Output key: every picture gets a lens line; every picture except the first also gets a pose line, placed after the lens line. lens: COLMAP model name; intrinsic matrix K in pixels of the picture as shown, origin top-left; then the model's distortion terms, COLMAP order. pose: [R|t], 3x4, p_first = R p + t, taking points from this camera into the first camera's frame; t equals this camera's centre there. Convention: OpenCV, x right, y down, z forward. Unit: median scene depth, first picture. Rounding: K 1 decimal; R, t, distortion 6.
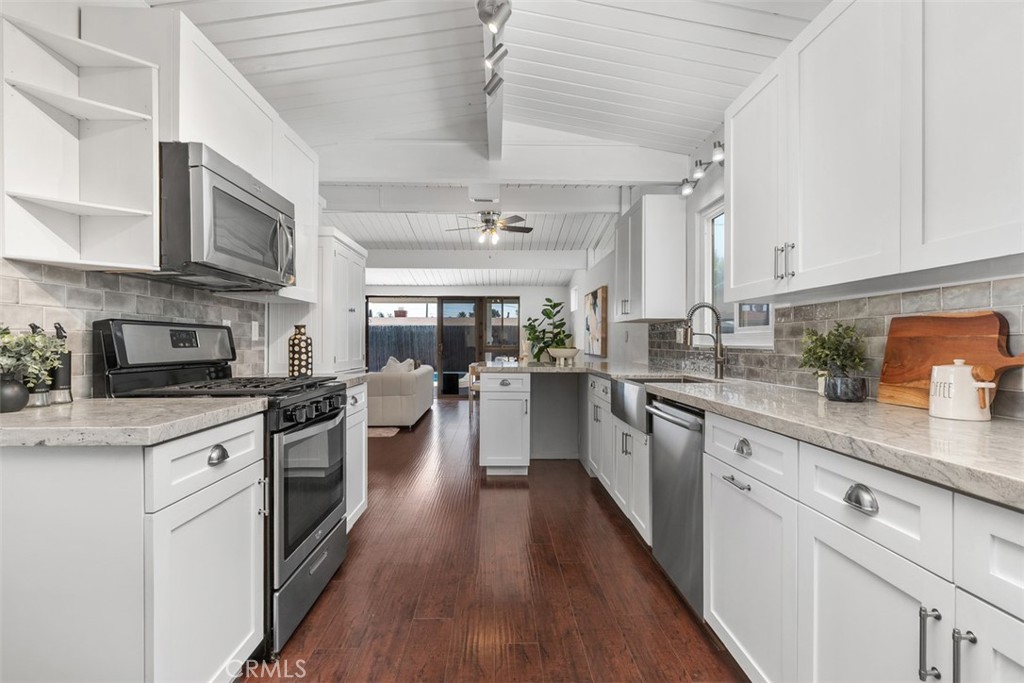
lens RADIAL K [[474.6, 0, 512.0], [0, 474.6, 341.5], [0, 0, 1]] dist [-0.008963, 0.000141]
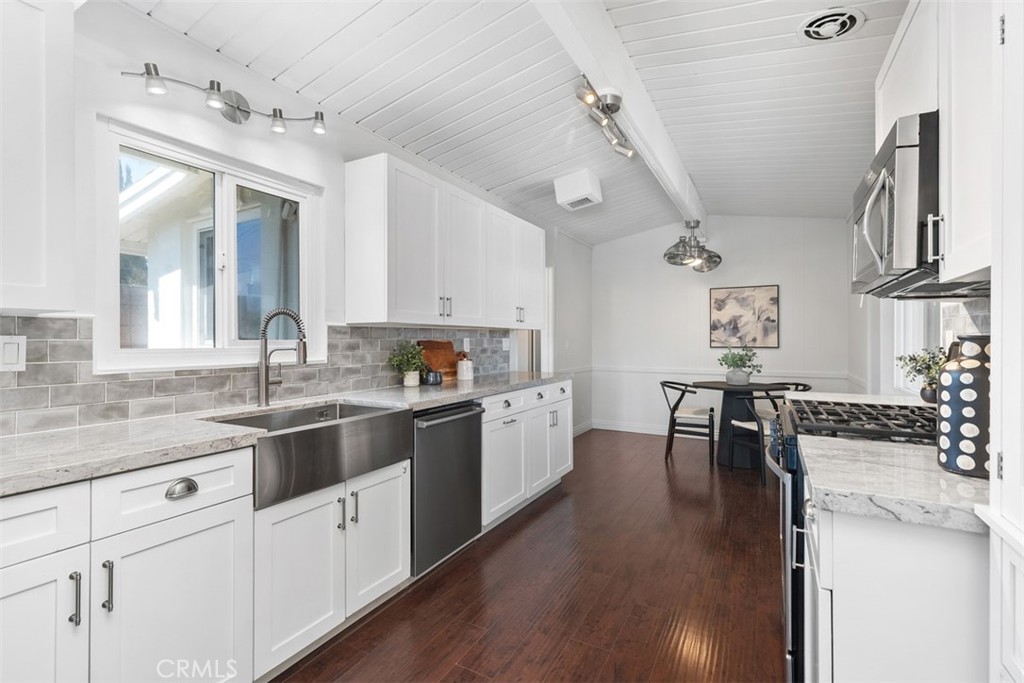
lens RADIAL K [[465.9, 0, 509.5], [0, 465.9, 338.3], [0, 0, 1]] dist [0.007513, -0.000259]
pose [[-0.856979, 0.000198, 0.515352, -0.311297], [-0.001563, 0.999994, -0.002982, -0.032862], [-0.515349, -0.003361, -0.856974, 1.486873]]
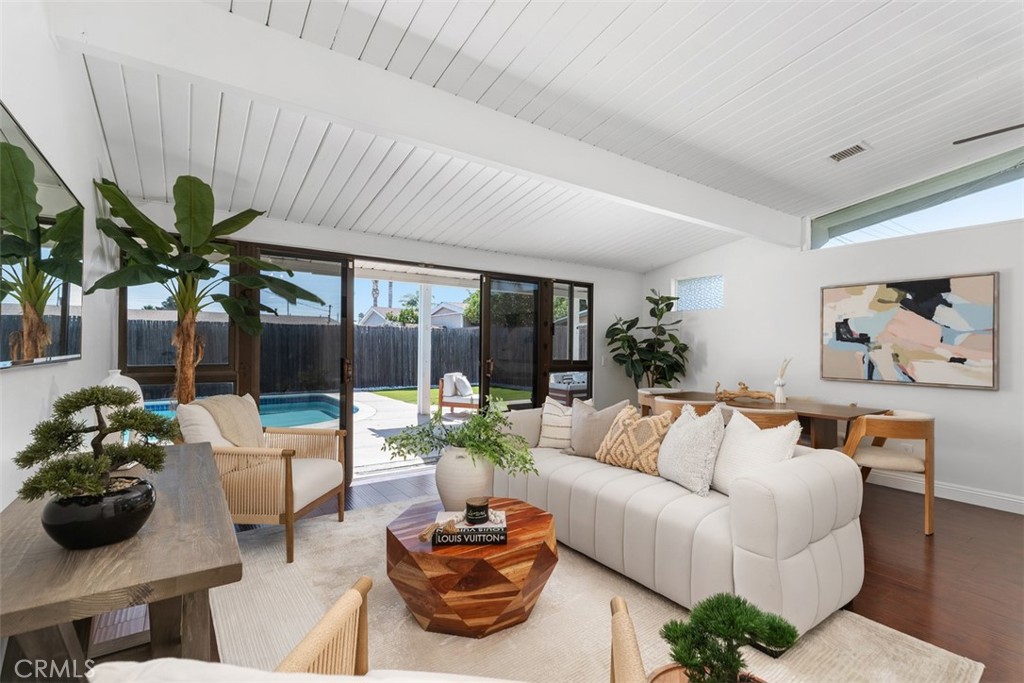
lens RADIAL K [[466.9, 0, 510.0], [0, 466.9, 342.7], [0, 0, 1]] dist [0.008141, -0.000550]
pose [[0.837682, 0.010560, 0.546057, -1.481647], [-0.010525, 0.999940, -0.003192, -0.041423], [-0.546057, -0.003073, 0.837742, 1.878922]]
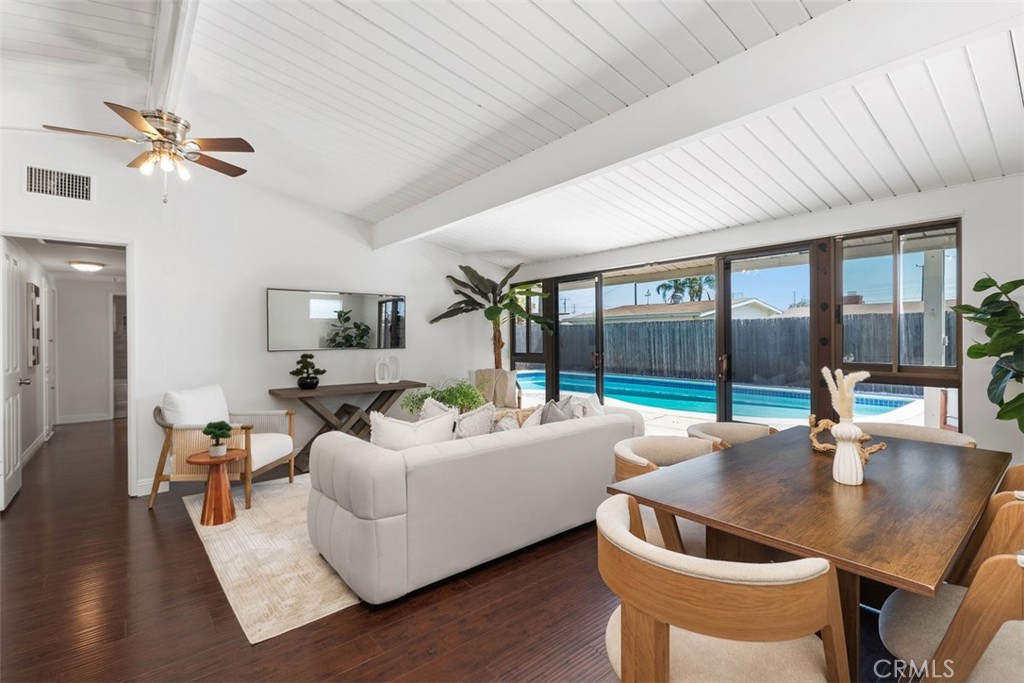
lens RADIAL K [[465.9, 0, 509.5], [0, 465.9, 338.3], [0, 0, 1]] dist [0.007513, -0.000259]
pose [[0.606274, -0.005292, -0.795238, 0.300300], [0.011398, 0.999933, 0.002035, -0.054855], [0.795174, -0.010298, 0.606294, 1.956308]]
